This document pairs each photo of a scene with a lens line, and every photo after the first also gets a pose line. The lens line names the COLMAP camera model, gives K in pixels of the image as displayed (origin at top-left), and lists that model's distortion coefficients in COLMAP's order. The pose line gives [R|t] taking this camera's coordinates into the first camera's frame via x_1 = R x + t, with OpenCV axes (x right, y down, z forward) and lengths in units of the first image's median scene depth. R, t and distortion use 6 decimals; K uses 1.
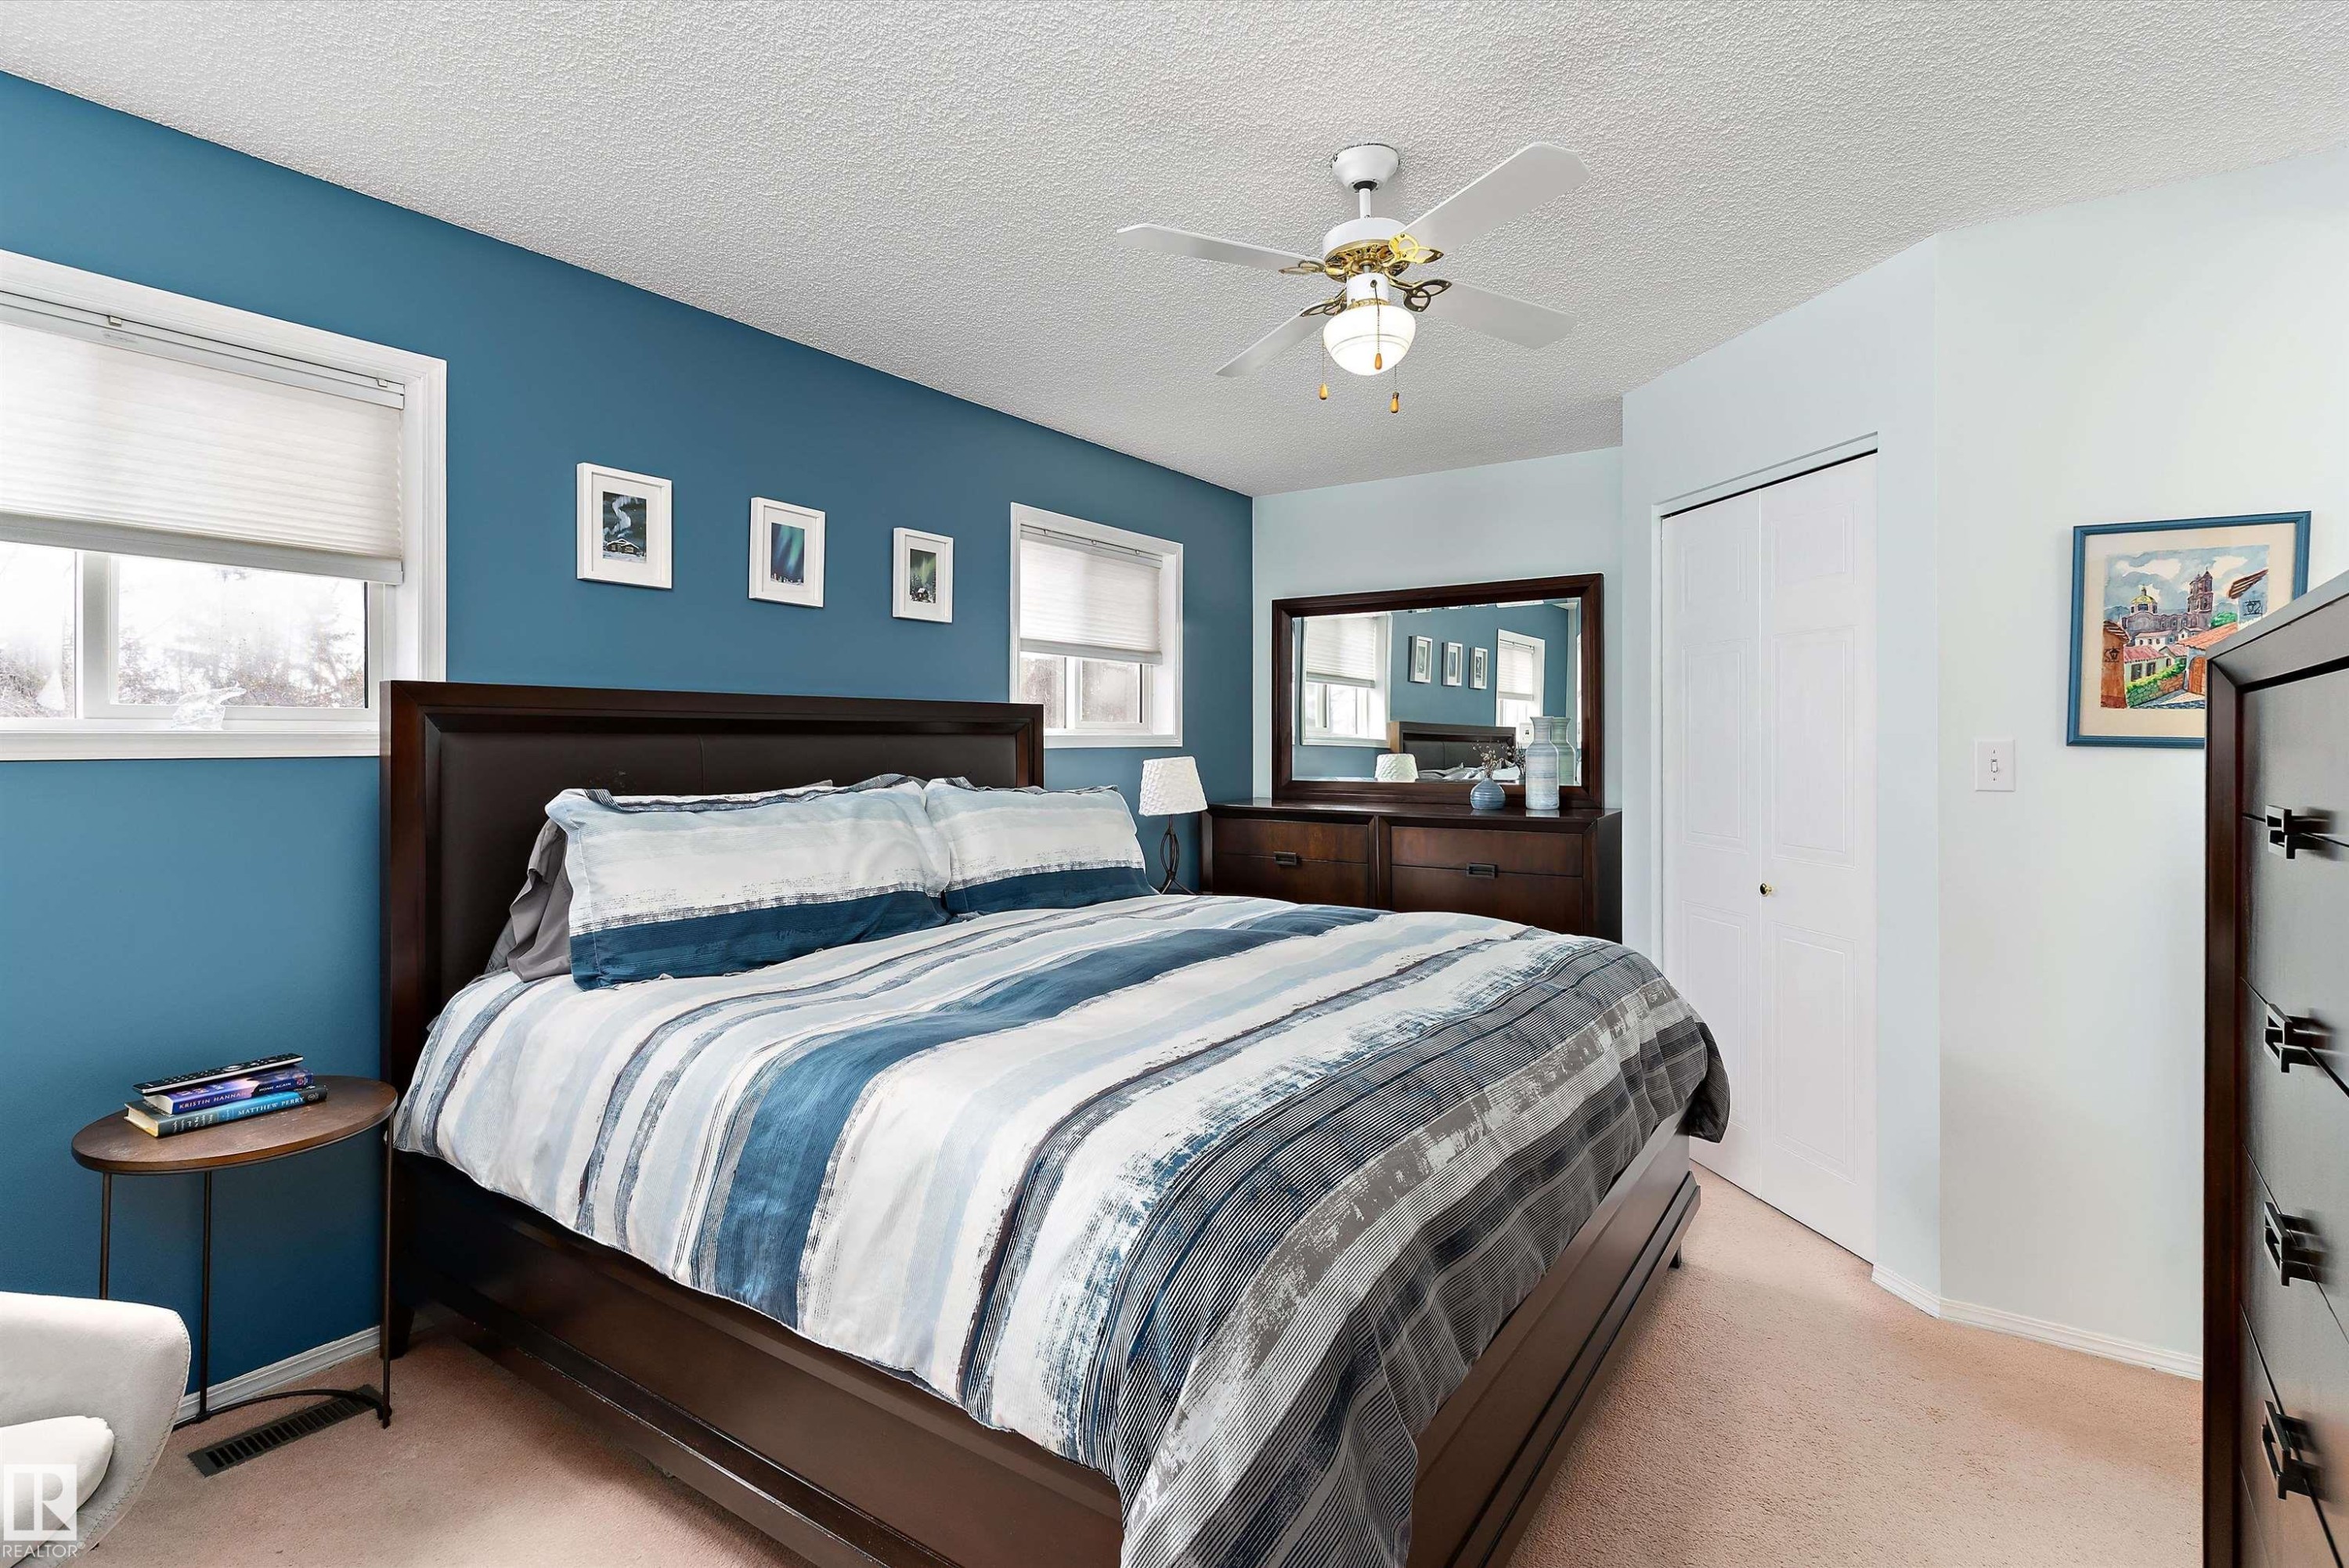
lens RADIAL K [[1132.6, 0, 1177.5], [0, 1132.6, 761.9], [0, 0, 1]] dist [-0.000490, -0.000379]
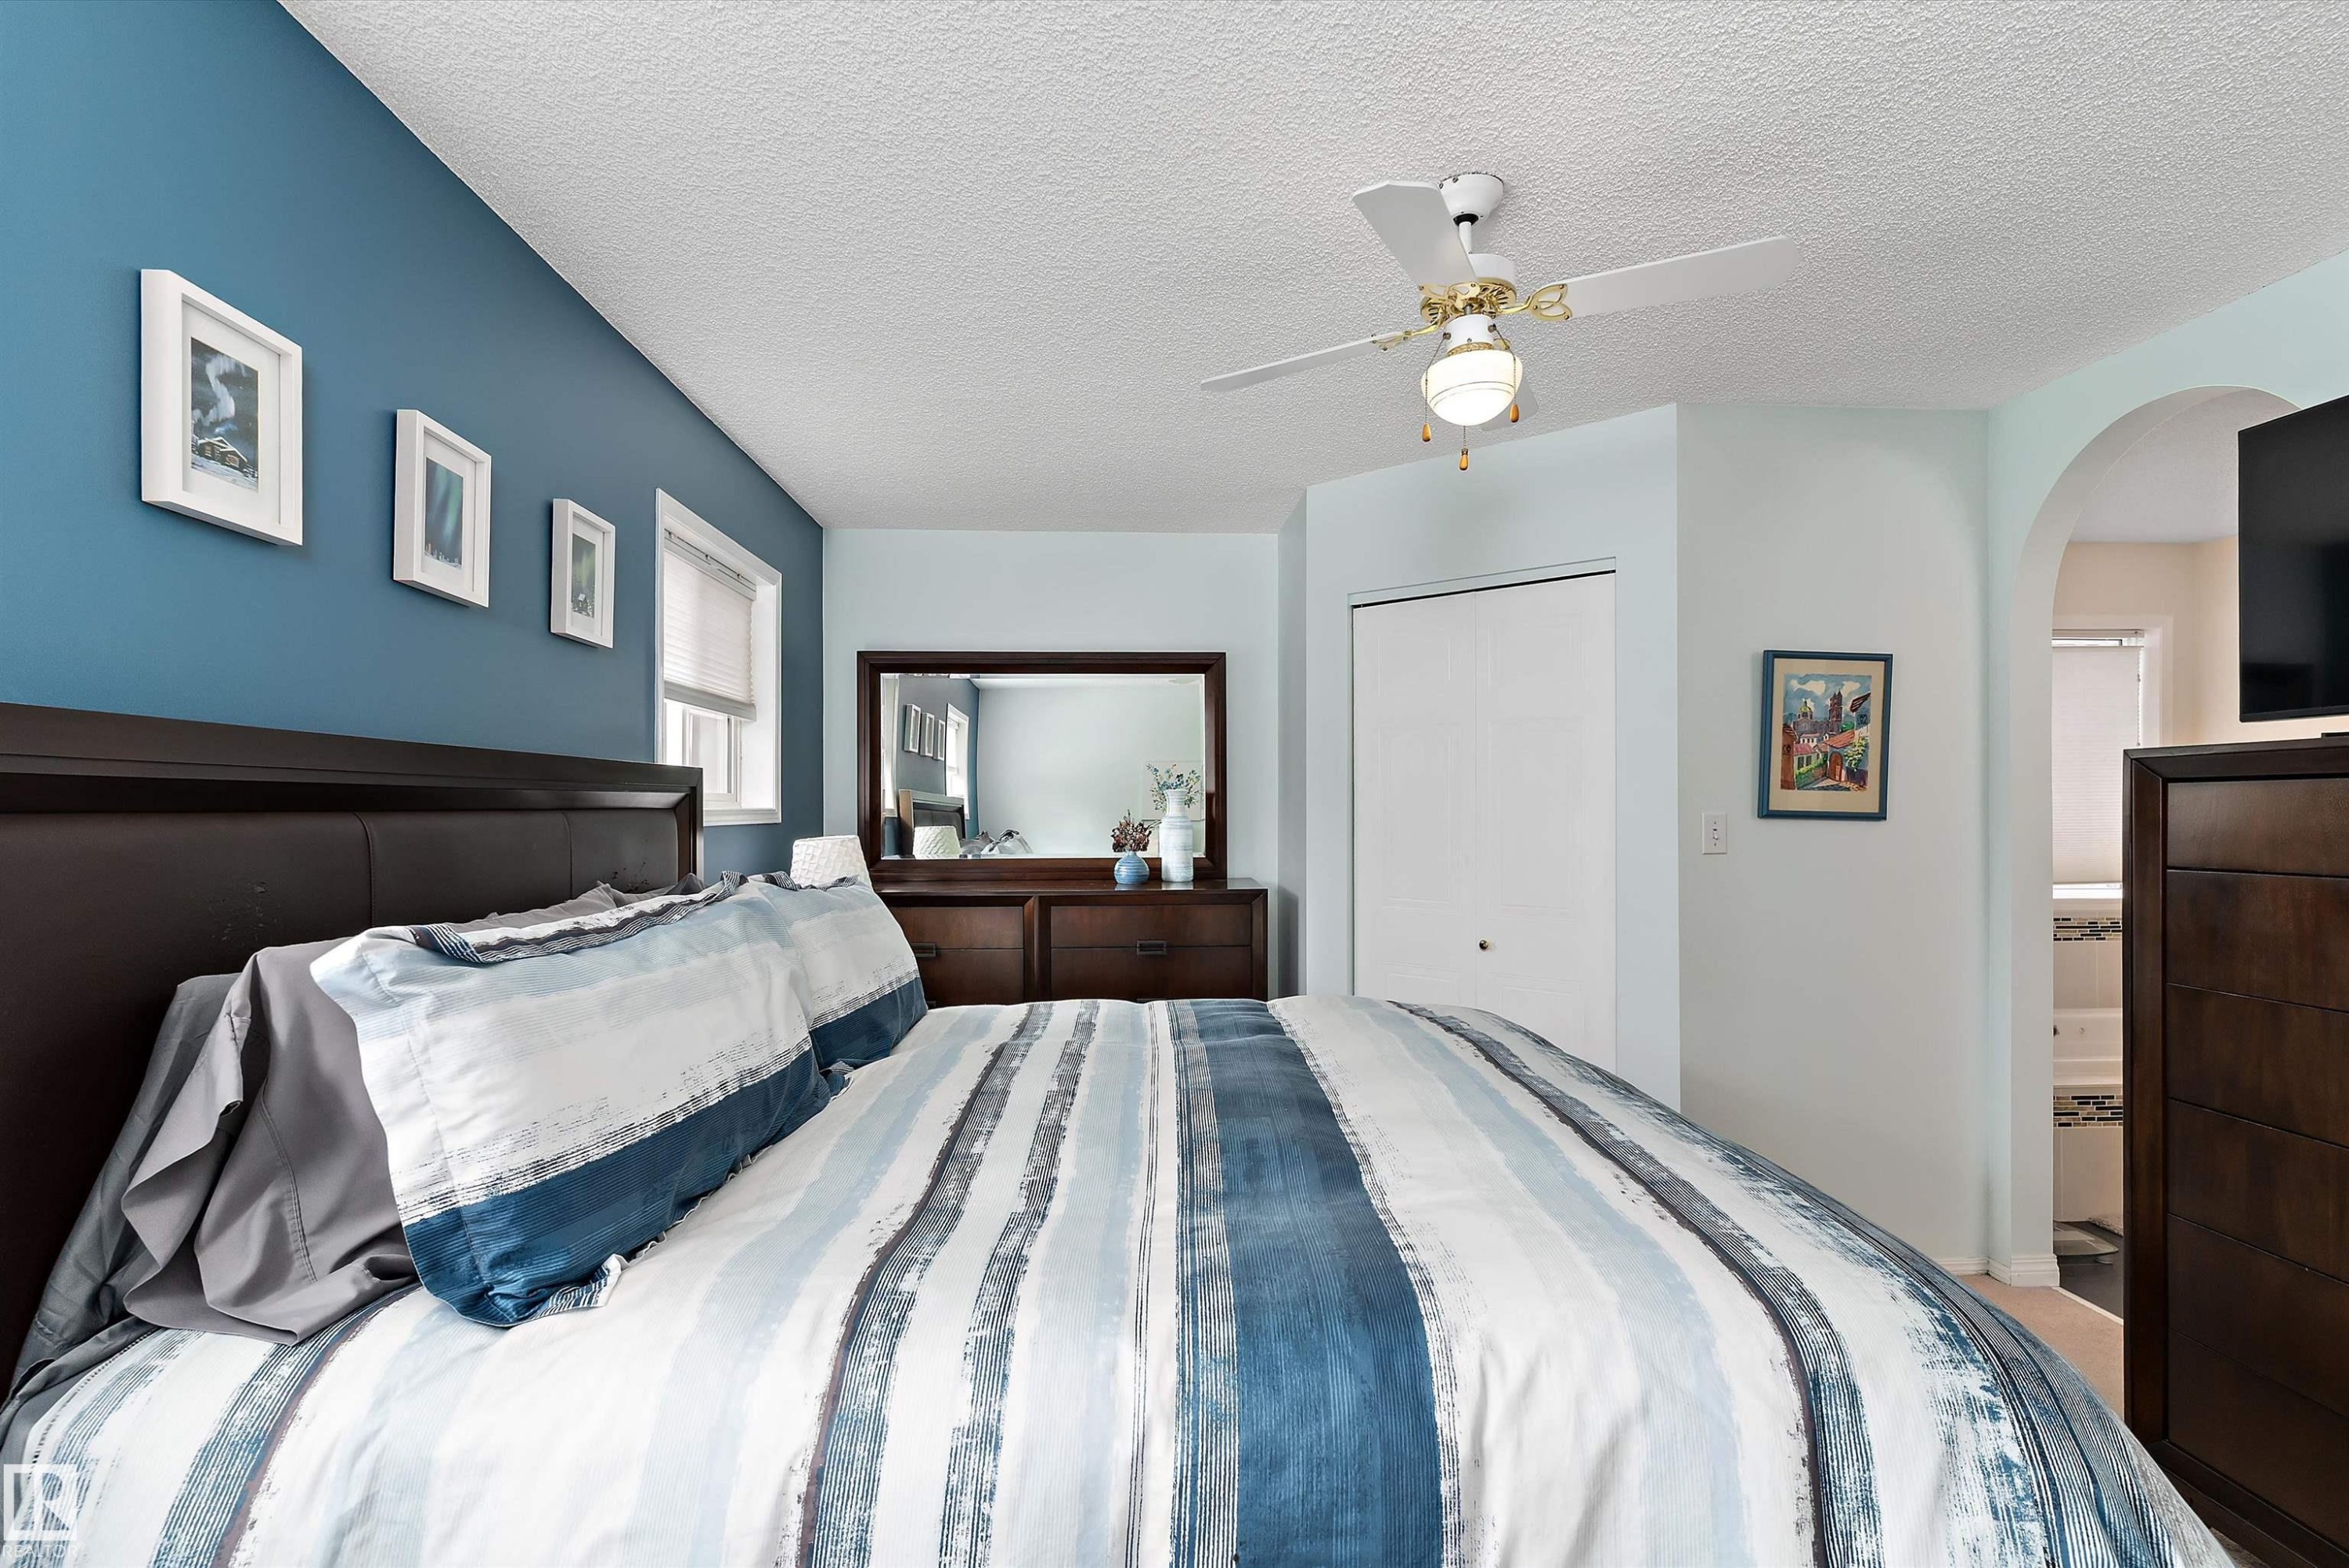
lens RADIAL K [[1124.2, 0, 1236.0], [0, 1124.2, 819.8], [0, 0, 1]] dist [0.002639, -0.000654]
pose [[0.793545, -0.007651, 0.608464, -0.490982], [0.014093, 0.999884, -0.005808, -0.013493], [-0.608349, 0.013184, 0.793560, 0.347487]]
